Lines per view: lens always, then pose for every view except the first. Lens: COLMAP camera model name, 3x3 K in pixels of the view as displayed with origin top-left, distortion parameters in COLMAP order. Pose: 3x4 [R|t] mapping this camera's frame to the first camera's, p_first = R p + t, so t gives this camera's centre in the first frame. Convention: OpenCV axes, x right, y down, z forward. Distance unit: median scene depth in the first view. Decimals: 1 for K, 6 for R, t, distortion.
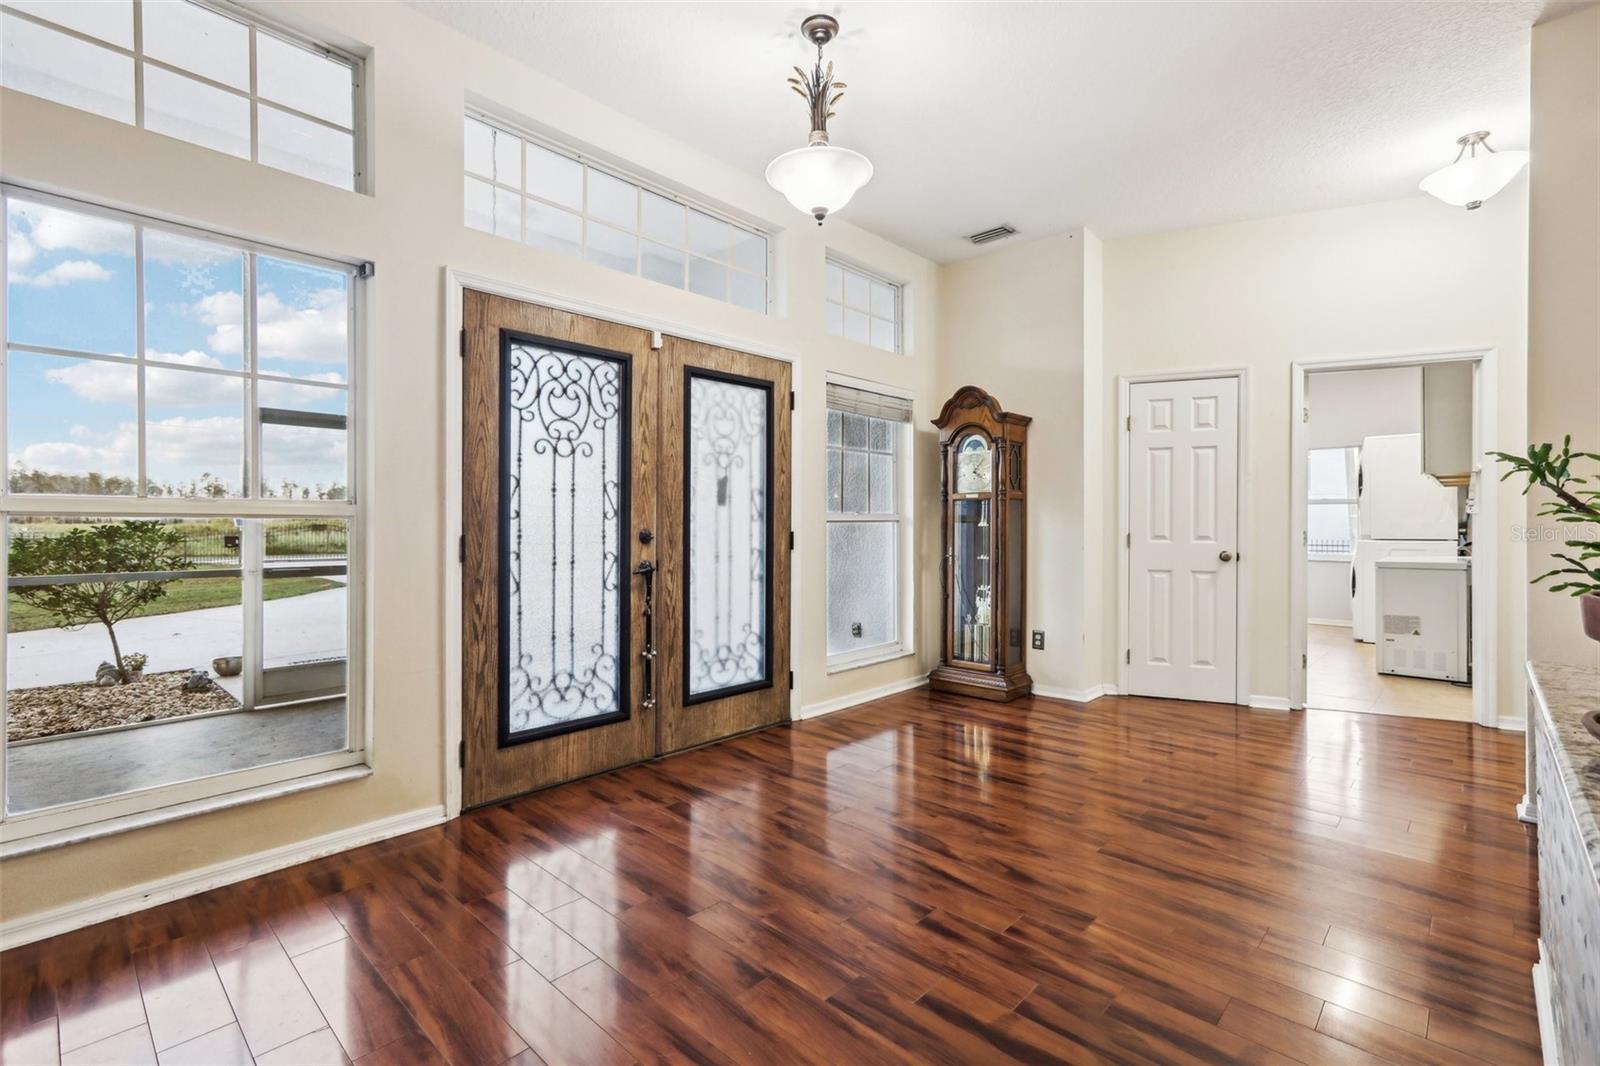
lens RADIAL K [[733.2, 0, 796.4], [0, 733.2, 531.8], [0, 0, 1]] dist [-0.005421, 0.012209]
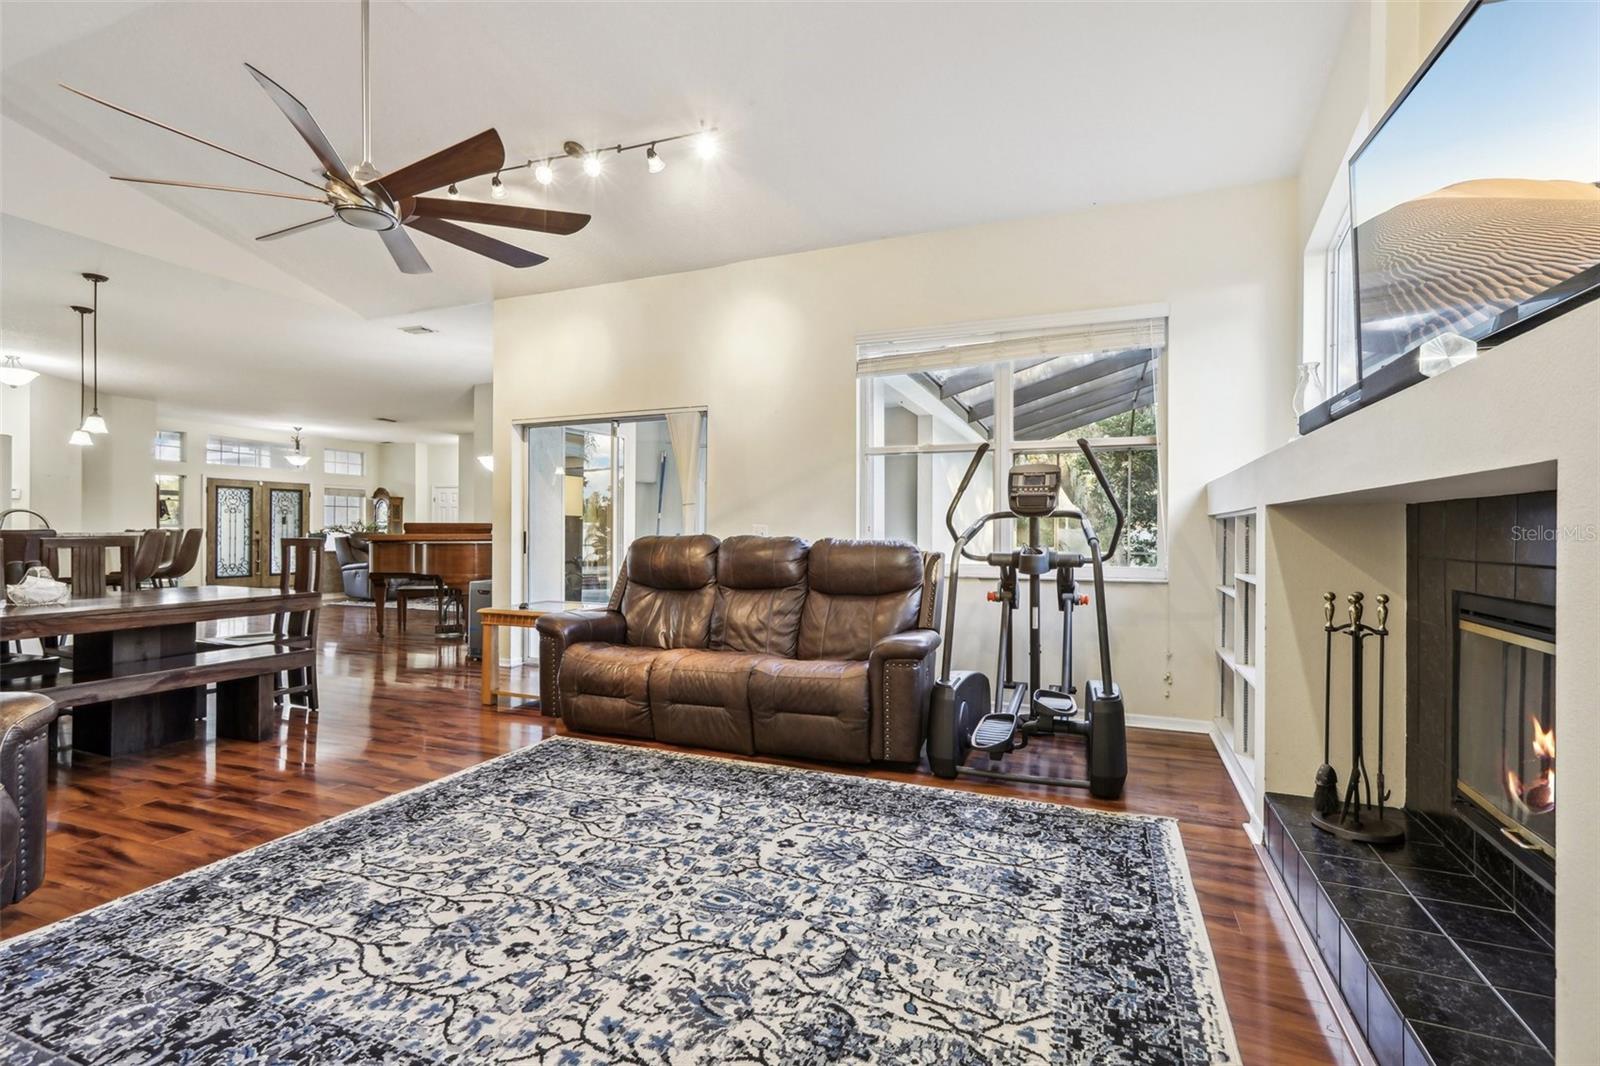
lens RADIAL K [[733.2, 0, 796.4], [0, 733.2, 531.8], [0, 0, 1]] dist [-0.005421, 0.012209]
pose [[0.938476, 0.001727, 0.345339, 1.199675], [0.000434, 0.999981, -0.006179, 0.031971], [-0.345343, 0.005948, 0.938458, -3.862733]]
